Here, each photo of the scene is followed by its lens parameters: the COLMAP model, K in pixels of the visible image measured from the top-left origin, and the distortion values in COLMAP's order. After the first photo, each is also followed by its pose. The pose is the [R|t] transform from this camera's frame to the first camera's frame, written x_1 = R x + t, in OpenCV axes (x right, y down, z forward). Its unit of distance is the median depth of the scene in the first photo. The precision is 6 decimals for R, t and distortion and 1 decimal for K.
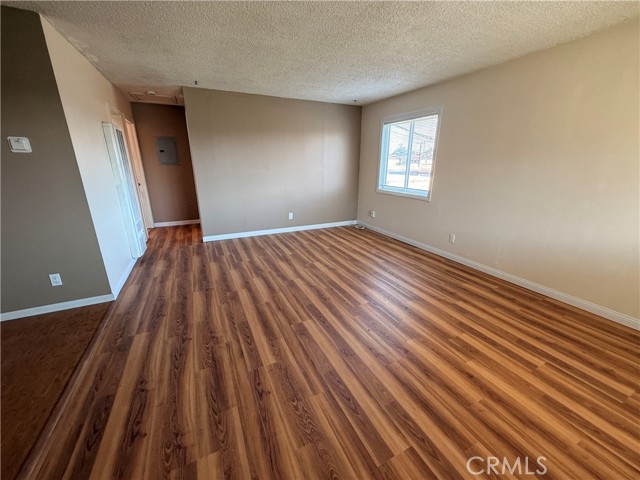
lens RADIAL K [[253.9, 0, 320.0], [0, 253.9, 240.0], [0, 0, 1]] dist [0.001936, 0.000226]
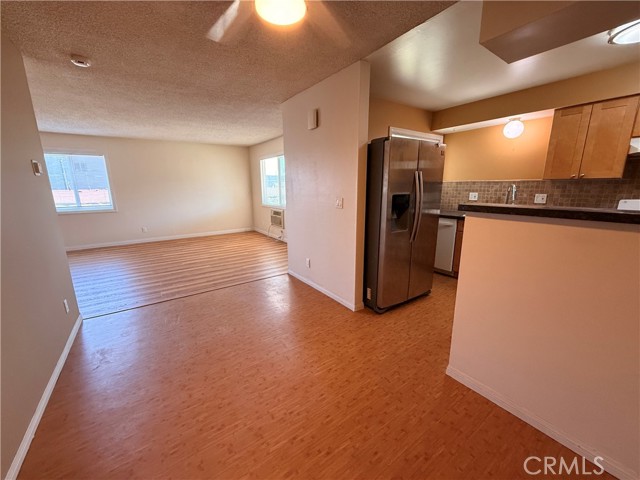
lens RADIAL K [[253.9, 0, 320.0], [0, 253.9, 240.0], [0, 0, 1]] dist [0.001936, 0.000226]
pose [[-0.155426, -0.209091, 0.965466, -1.694210], [0.298922, 0.921568, 0.247706, -0.018261], [-0.941535, 0.327099, -0.080734, 0.083058]]
